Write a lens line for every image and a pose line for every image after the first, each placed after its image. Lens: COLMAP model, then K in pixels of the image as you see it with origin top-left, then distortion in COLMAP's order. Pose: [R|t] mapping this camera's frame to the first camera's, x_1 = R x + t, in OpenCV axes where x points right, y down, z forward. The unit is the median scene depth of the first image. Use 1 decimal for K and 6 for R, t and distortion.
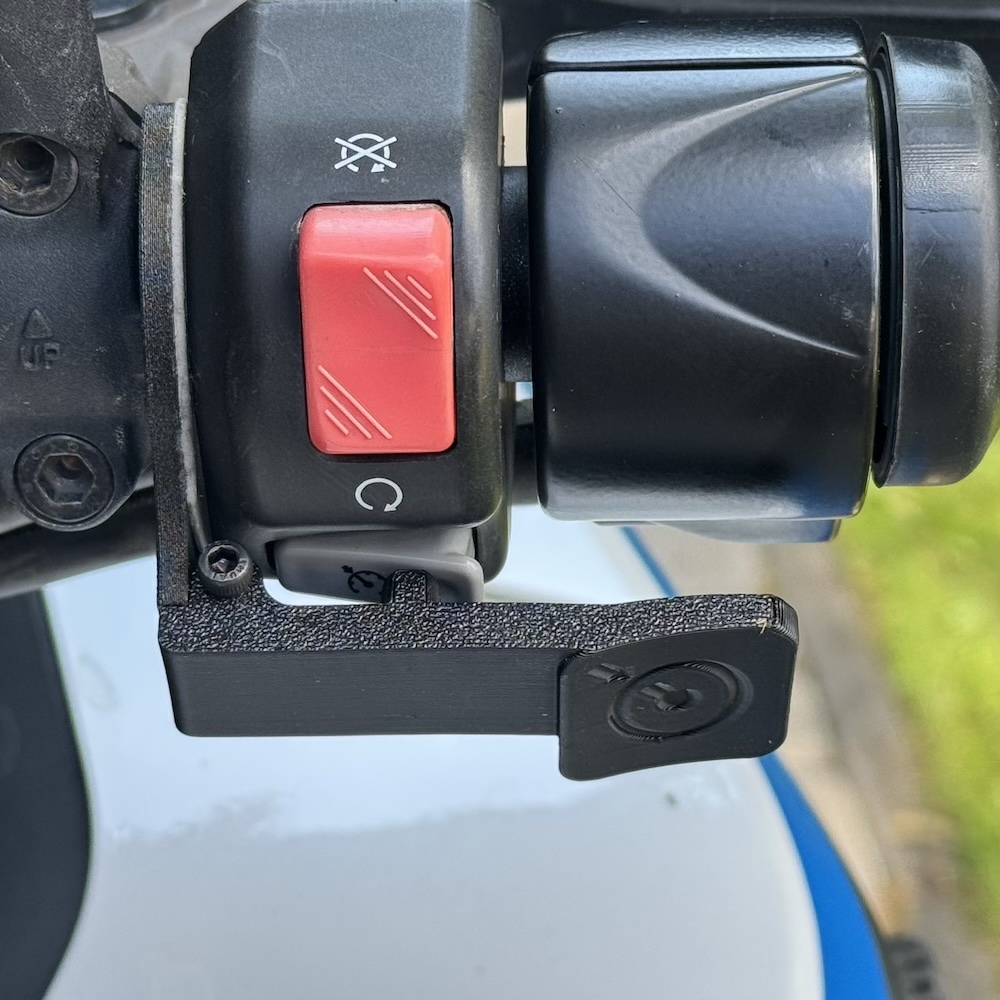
lens RADIAL K [[3082.2, 0, 485.6], [0, 3082.2, 494.8], [0, 0, 1]] dist [0.175829, 0.000000]
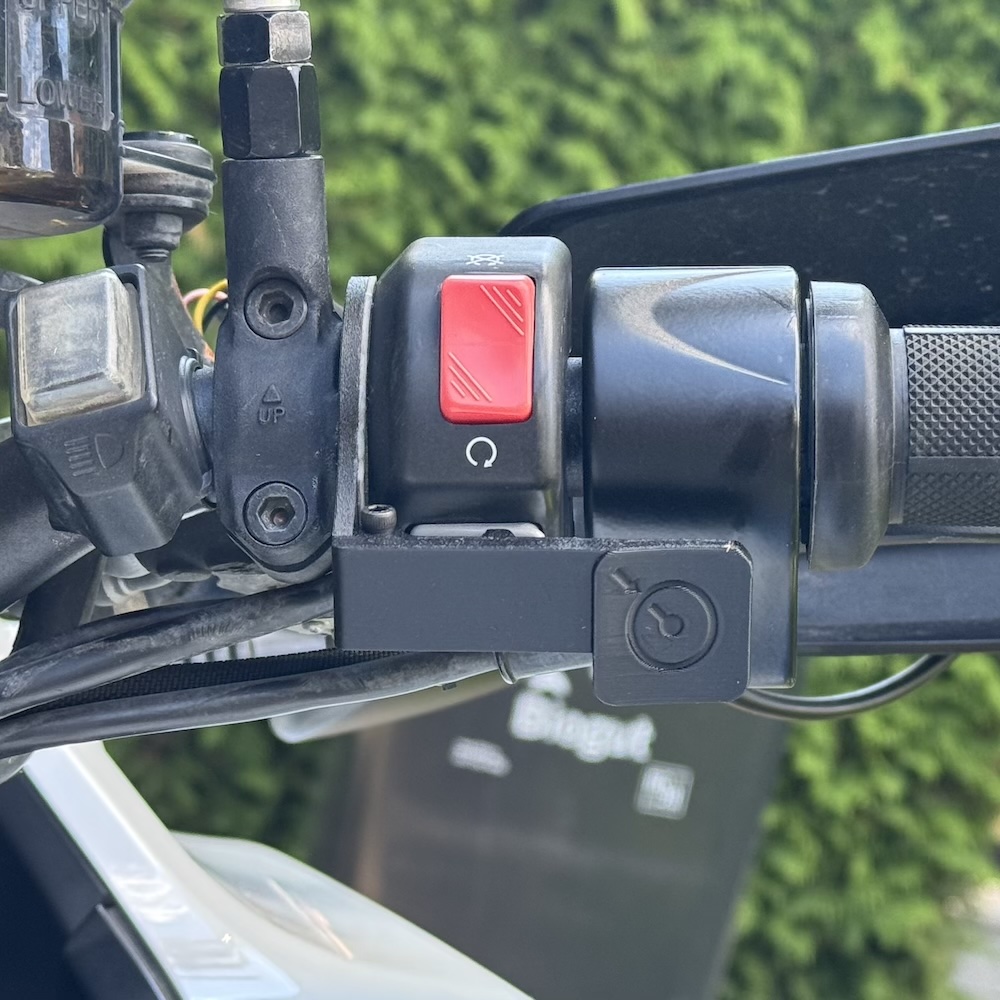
lens RADIAL K [[3082.2, 0, 500.4], [0, 3082.2, 499.9], [0, 0, 1]] dist [0.175829, 0.000000]
pose [[0.998436, 0.028213, -0.048265, 0.050865], [-0.051526, 0.799352, -0.598649, 0.950055], [0.021692, 0.600200, 0.799556, -0.234385]]
